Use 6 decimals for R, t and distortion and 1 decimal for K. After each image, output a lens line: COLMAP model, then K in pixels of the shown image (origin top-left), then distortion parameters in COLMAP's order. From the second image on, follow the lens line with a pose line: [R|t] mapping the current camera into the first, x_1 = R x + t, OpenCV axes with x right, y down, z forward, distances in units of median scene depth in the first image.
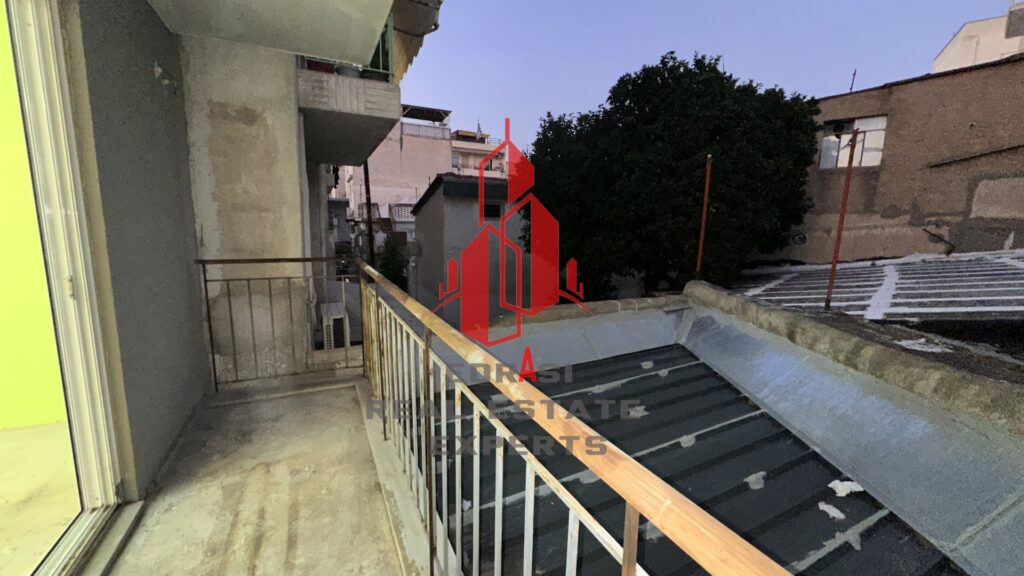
lens RADIAL K [[410.8, 0, 511.8], [0, 410.8, 283.8], [0, 0, 1]] dist [-0.000974, -0.000249]
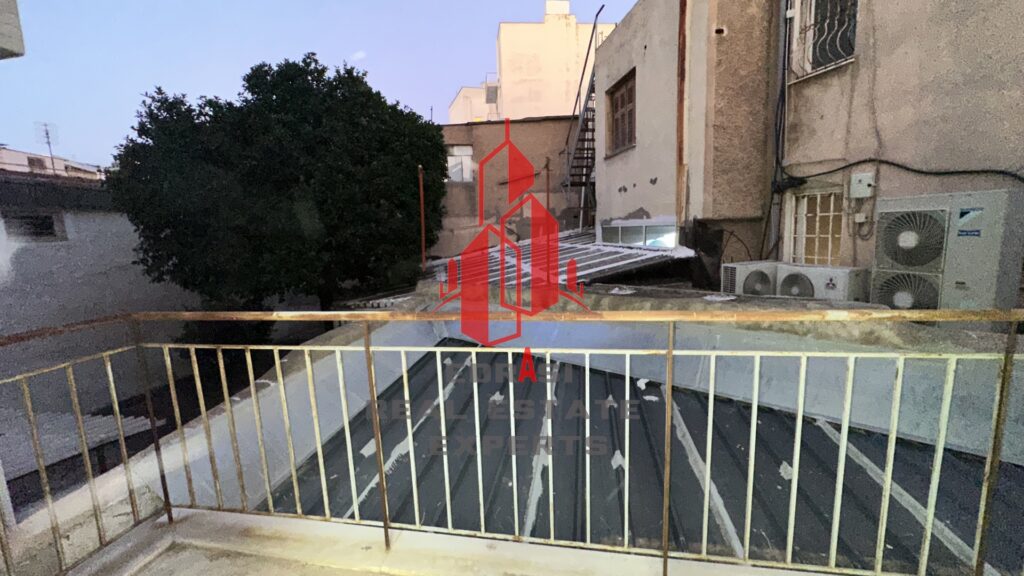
lens RADIAL K [[410.8, 0, 511.8], [0, 410.8, 283.8], [0, 0, 1]] dist [-0.000974, -0.000249]
pose [[0.588047, -0.150795, 0.794646, -0.180712], [0.165081, 0.984162, 0.064596, -0.019141], [-0.791801, 0.093195, 0.603627, 0.101637]]
